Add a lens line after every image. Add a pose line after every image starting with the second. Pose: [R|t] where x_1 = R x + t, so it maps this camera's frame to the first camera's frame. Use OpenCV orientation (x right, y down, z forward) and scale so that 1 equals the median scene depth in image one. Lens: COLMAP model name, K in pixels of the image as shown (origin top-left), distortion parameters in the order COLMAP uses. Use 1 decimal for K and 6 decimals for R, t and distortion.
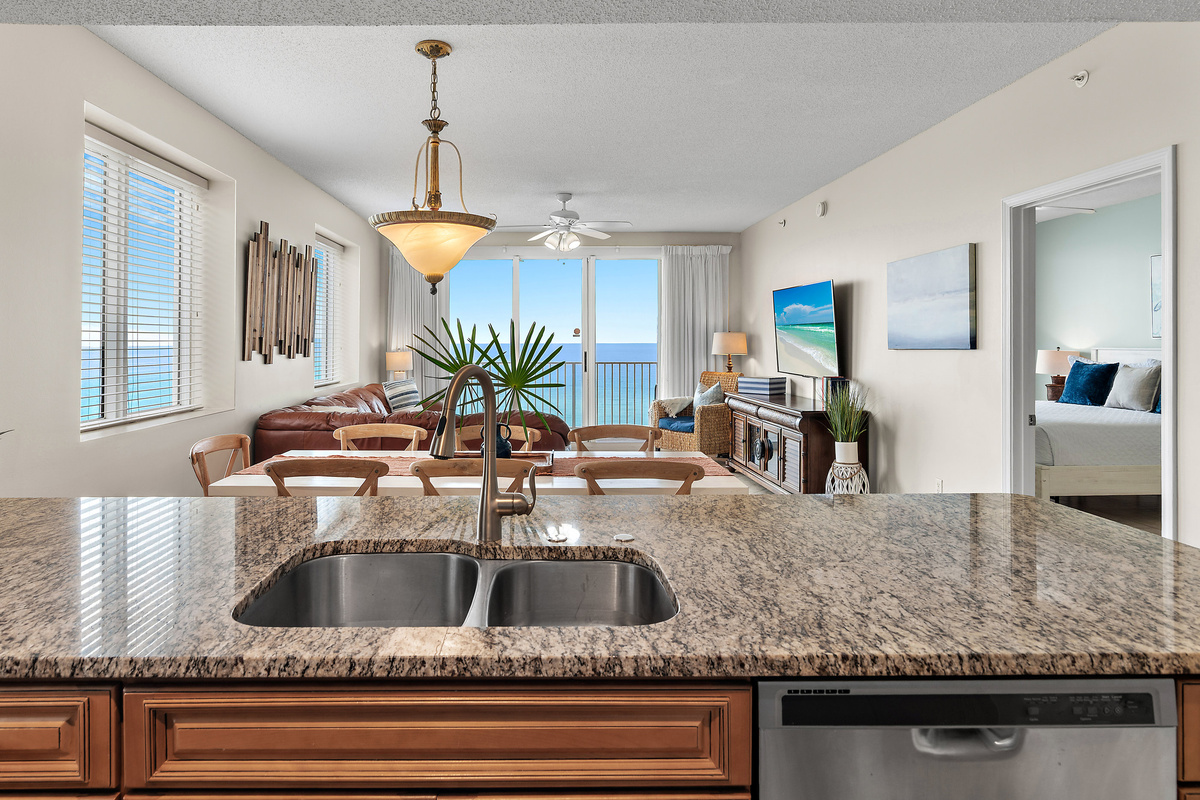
lens RADIAL K [[681.7, 0, 554.9], [0, 681.7, 344.8], [0, 0, 1]] dist [0.014537, -0.000822]
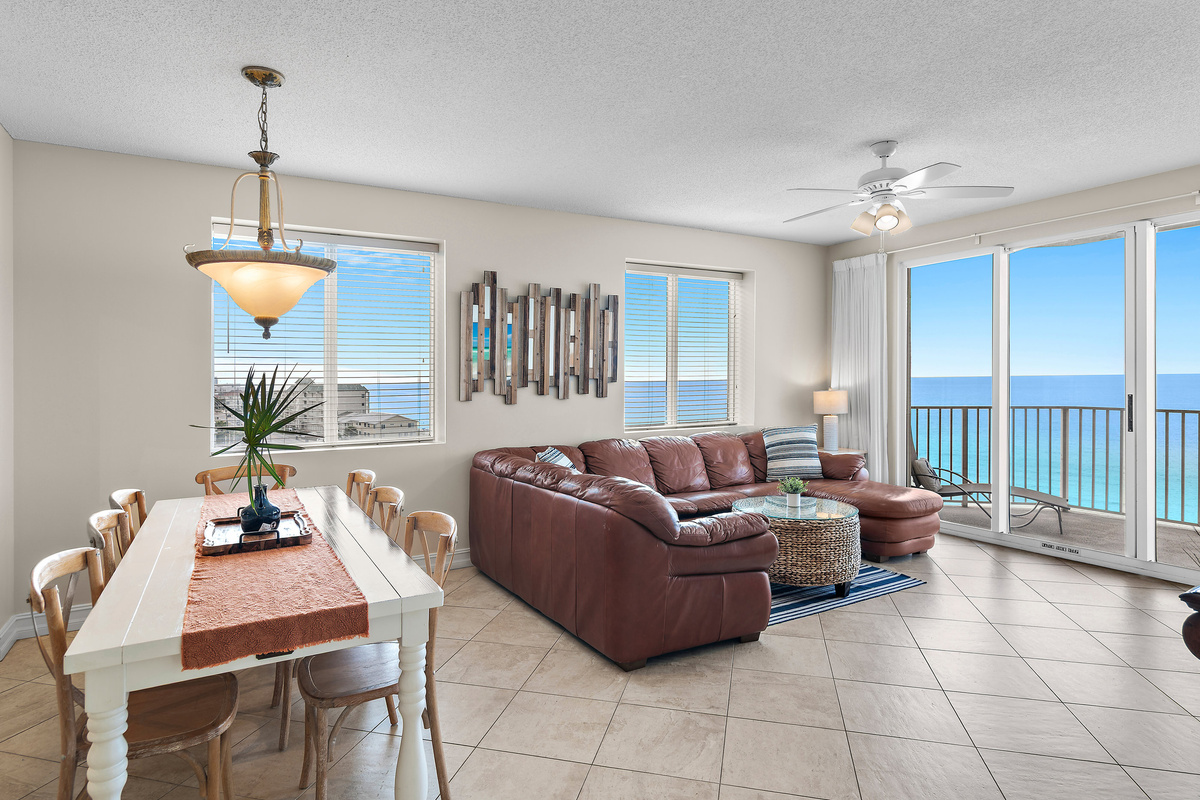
lens RADIAL K [[644.9, 0, 589.0], [0, 644.9, 387.0], [0, 0, 1]] dist [-0.001557, -0.001425]
pose [[0.472381, 0.007191, -0.881365, 0.388011], [0.005697, 0.999921, 0.011211, -0.006839], [0.881376, -0.010317, 0.472303, 0.461803]]
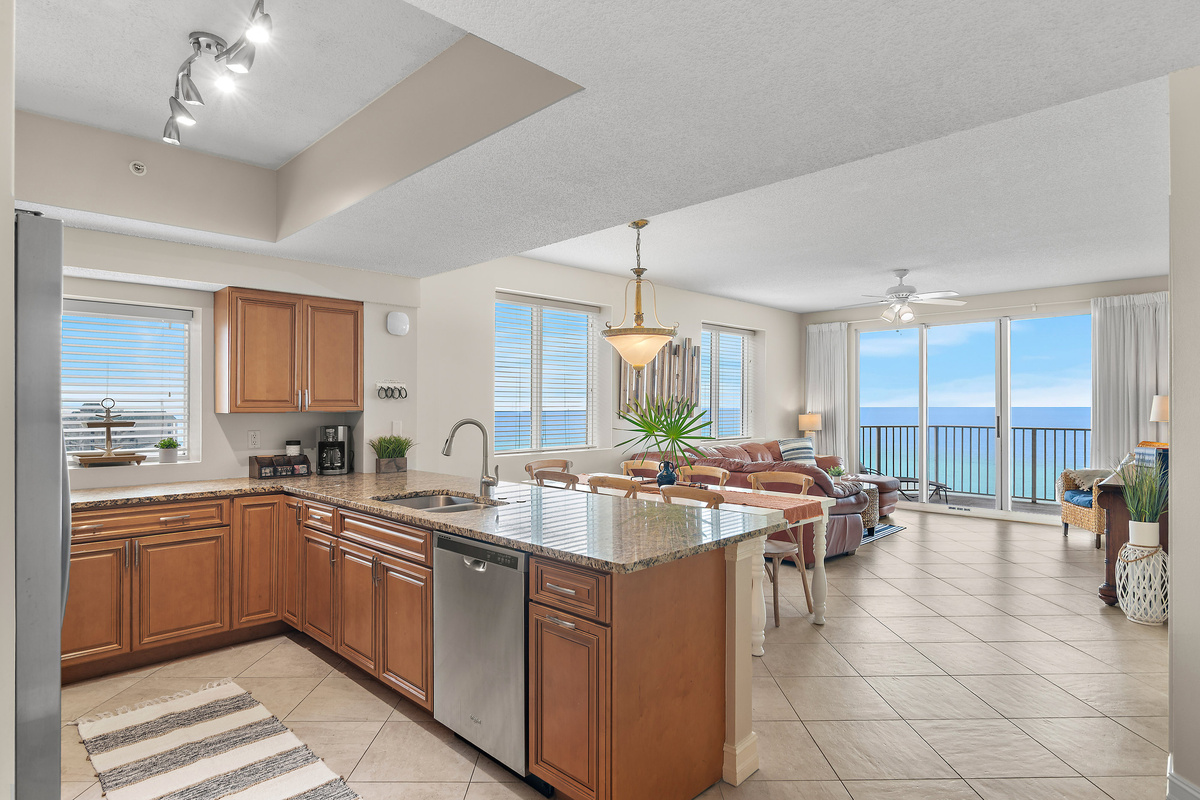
lens RADIAL K [[646.9, 0, 608.6], [0, 646.9, 414.6], [0, 0, 1]] dist [0.000502, -0.003194]
pose [[0.698813, 0.008806, -0.715251, 0.406936], [-0.001828, 0.999943, 0.010525, -0.001920], [0.715303, -0.006047, 0.698789, -0.050518]]
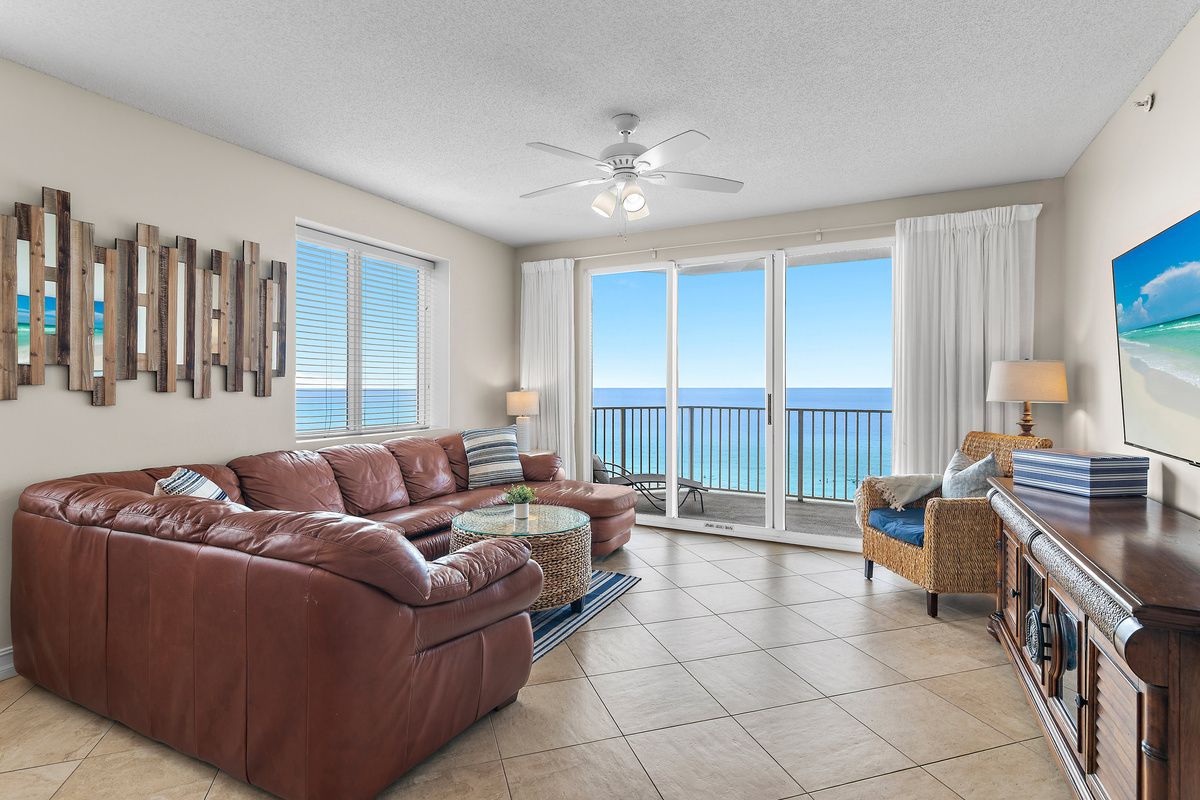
lens RADIAL K [[581.0, 0, 589.6], [0, 581.0, 404.4], [0, 0, 1]] dist [0.018021, 0.000025]
pose [[0.873591, 0.017232, -0.486357, 0.219326], [-0.004534, 0.999618, 0.027274, 0.006301], [0.486641, -0.021622, 0.873335, 0.527180]]
